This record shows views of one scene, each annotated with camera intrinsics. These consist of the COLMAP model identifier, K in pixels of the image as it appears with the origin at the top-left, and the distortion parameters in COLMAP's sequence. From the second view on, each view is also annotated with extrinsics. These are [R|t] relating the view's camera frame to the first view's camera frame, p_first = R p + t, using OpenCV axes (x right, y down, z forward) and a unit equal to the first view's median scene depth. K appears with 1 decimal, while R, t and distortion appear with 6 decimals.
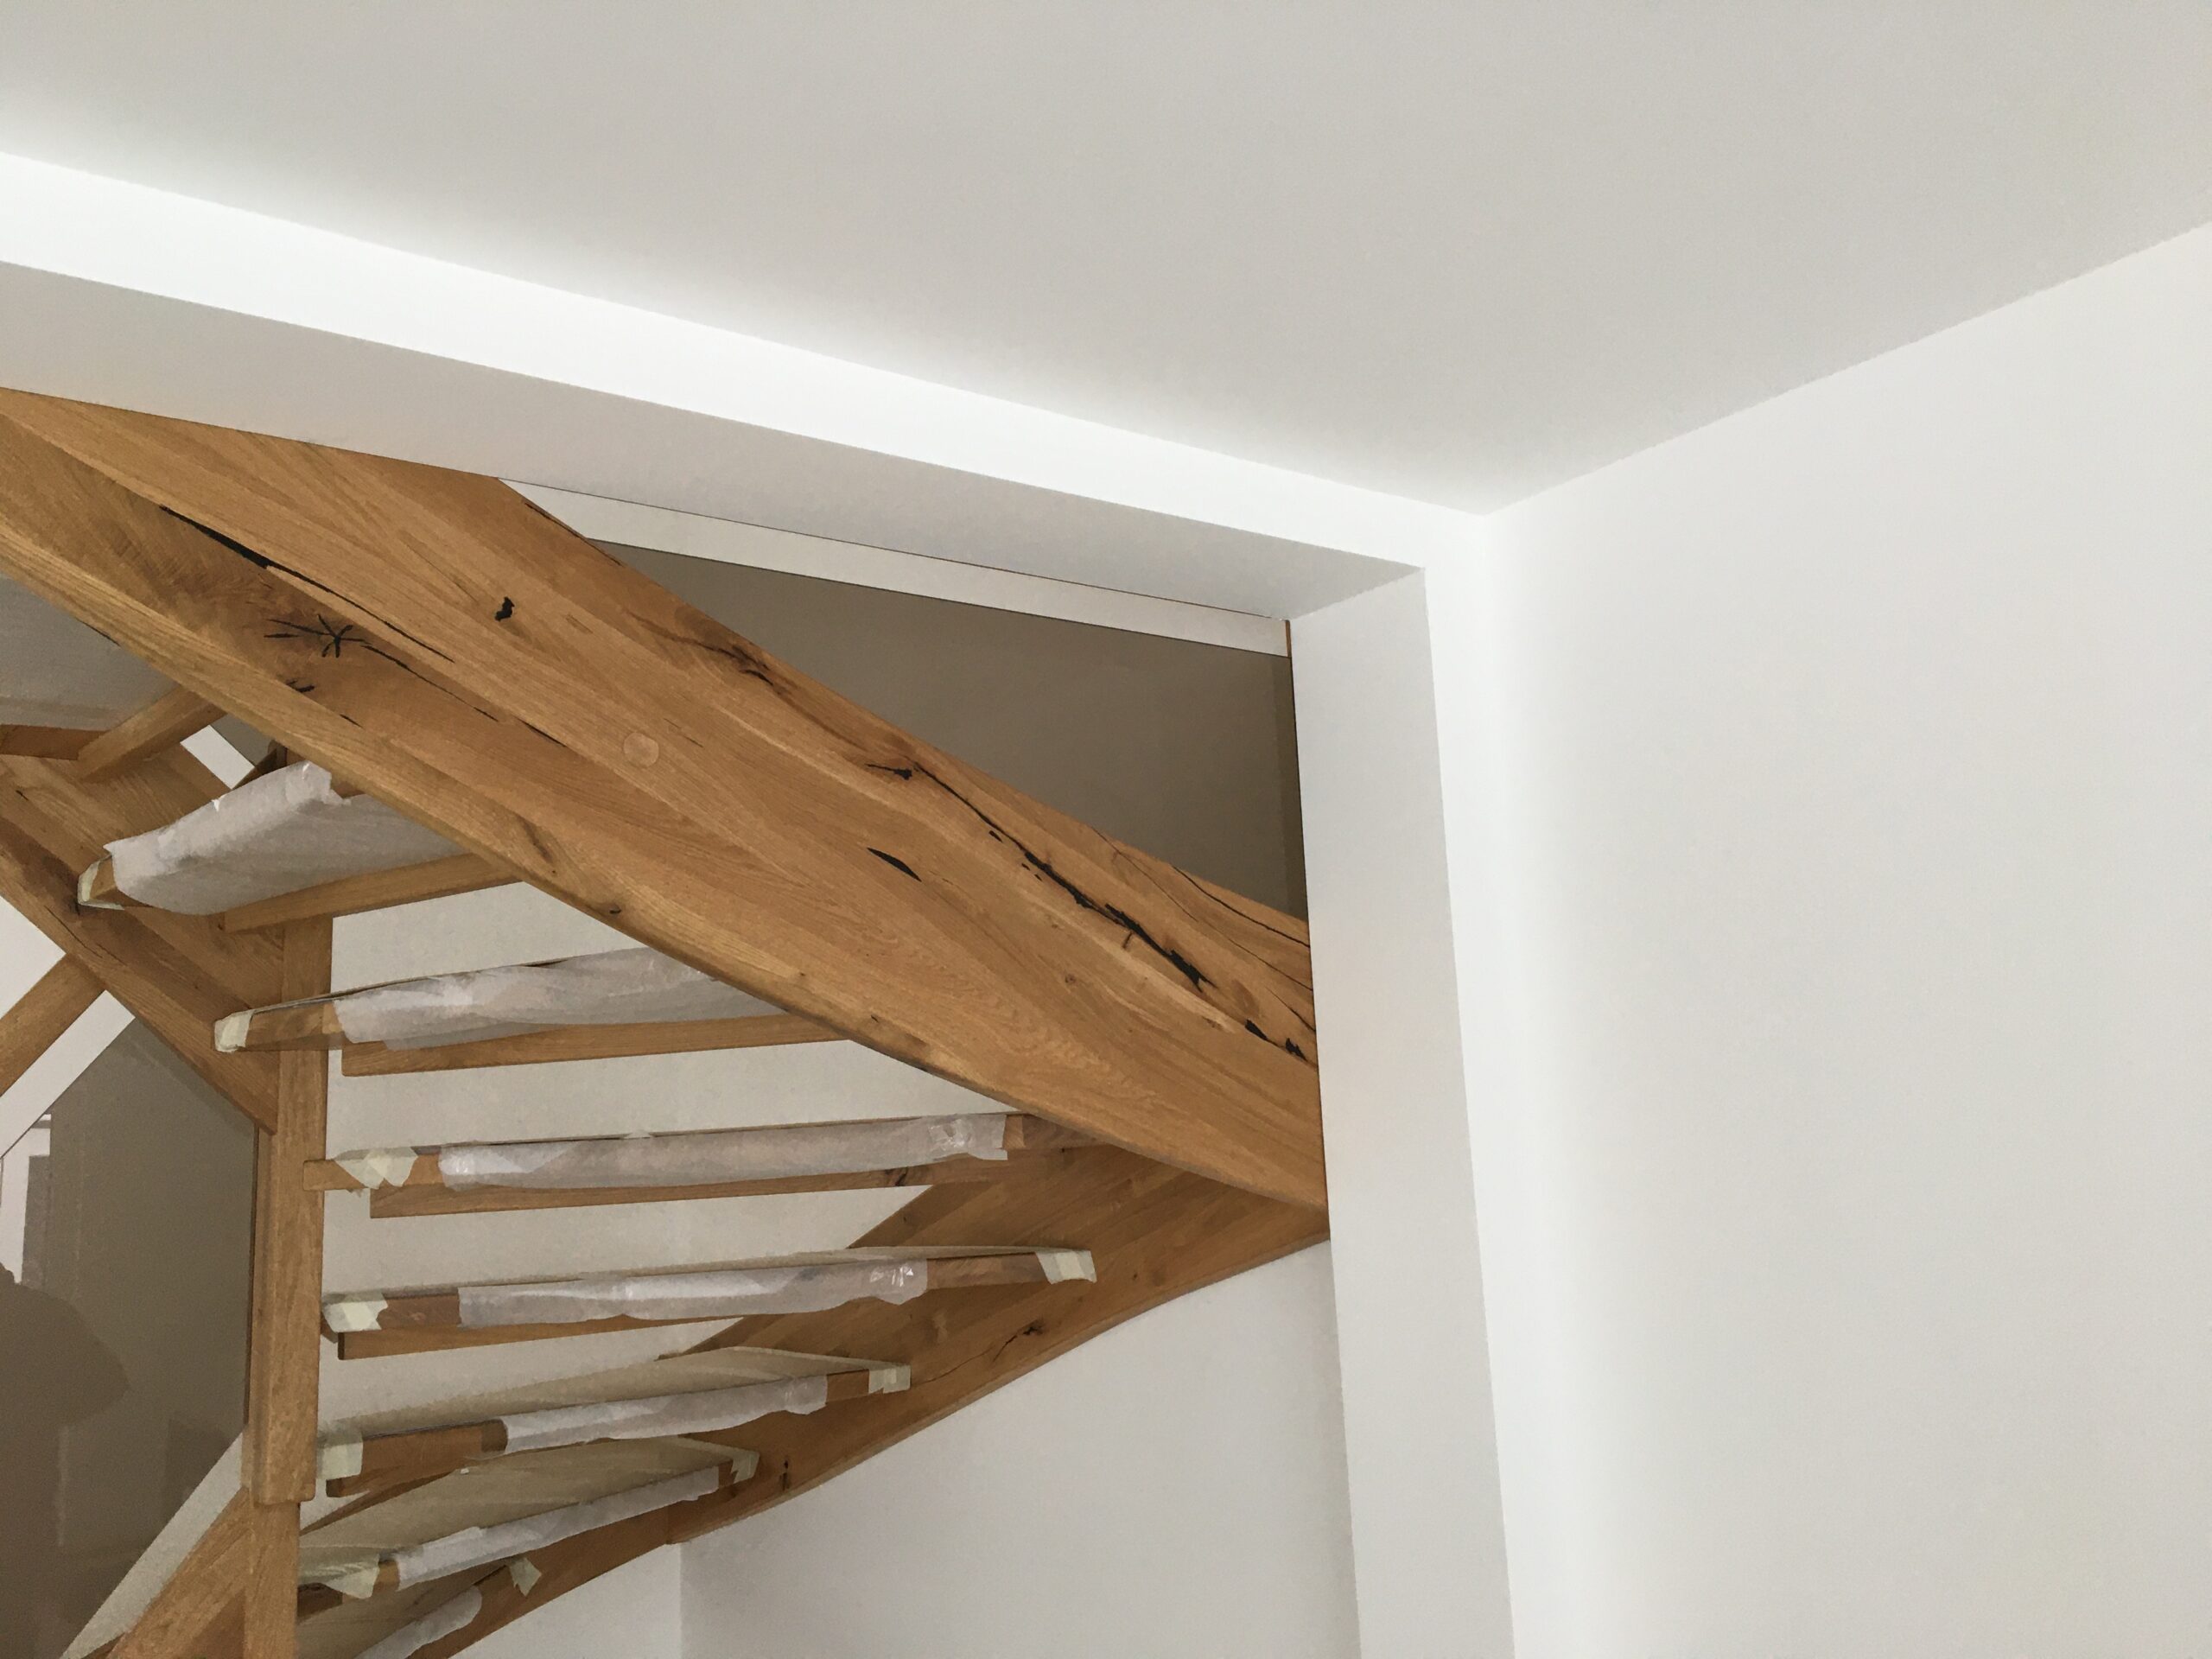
lens RADIAL K [[1820.8, 0, 1109.3], [0, 1820.8, 815.1], [0, 0, 1]] dist [0.048320, -0.034002]
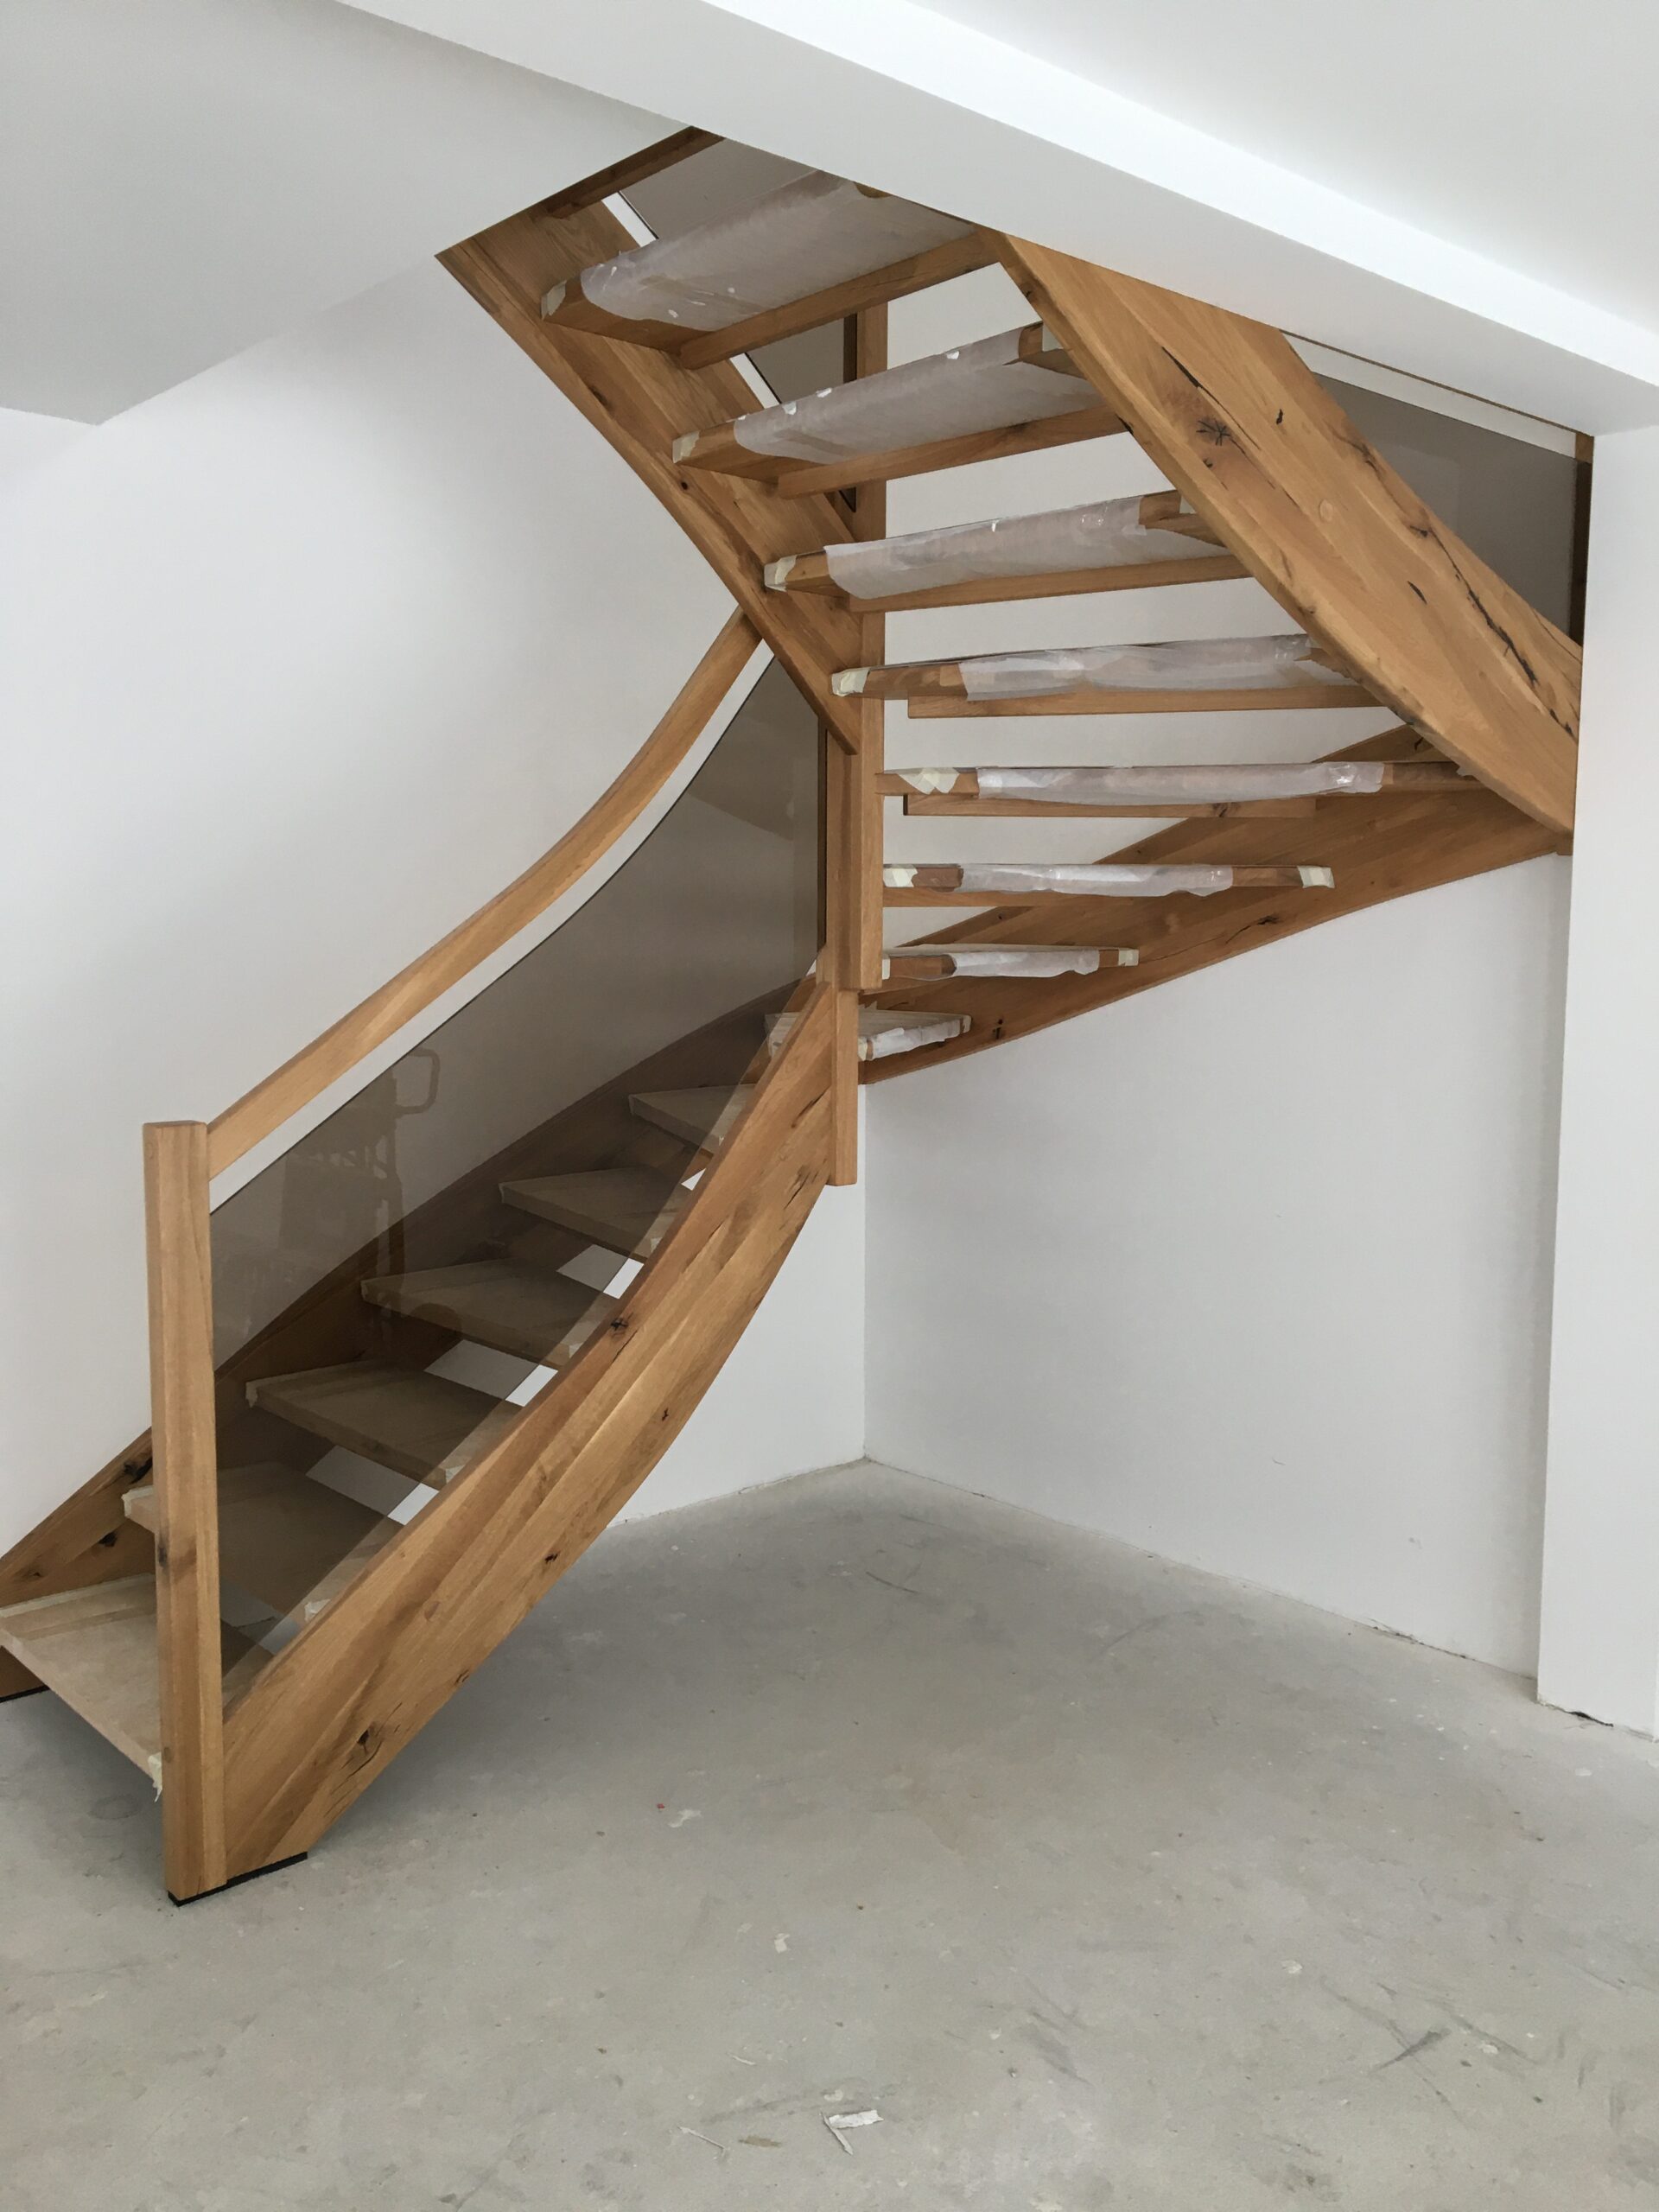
lens RADIAL K [[1820.8, 0, 819.9], [0, 1820.8, 1114.7], [0, 0, 1]] dist [0.048320, -0.034002]
pose [[0.995294, 0.037360, 0.089411, -0.662739], [-0.062152, 0.954024, 0.293216, 0.020817], [-0.074346, -0.297393, 0.951856, -0.551852]]
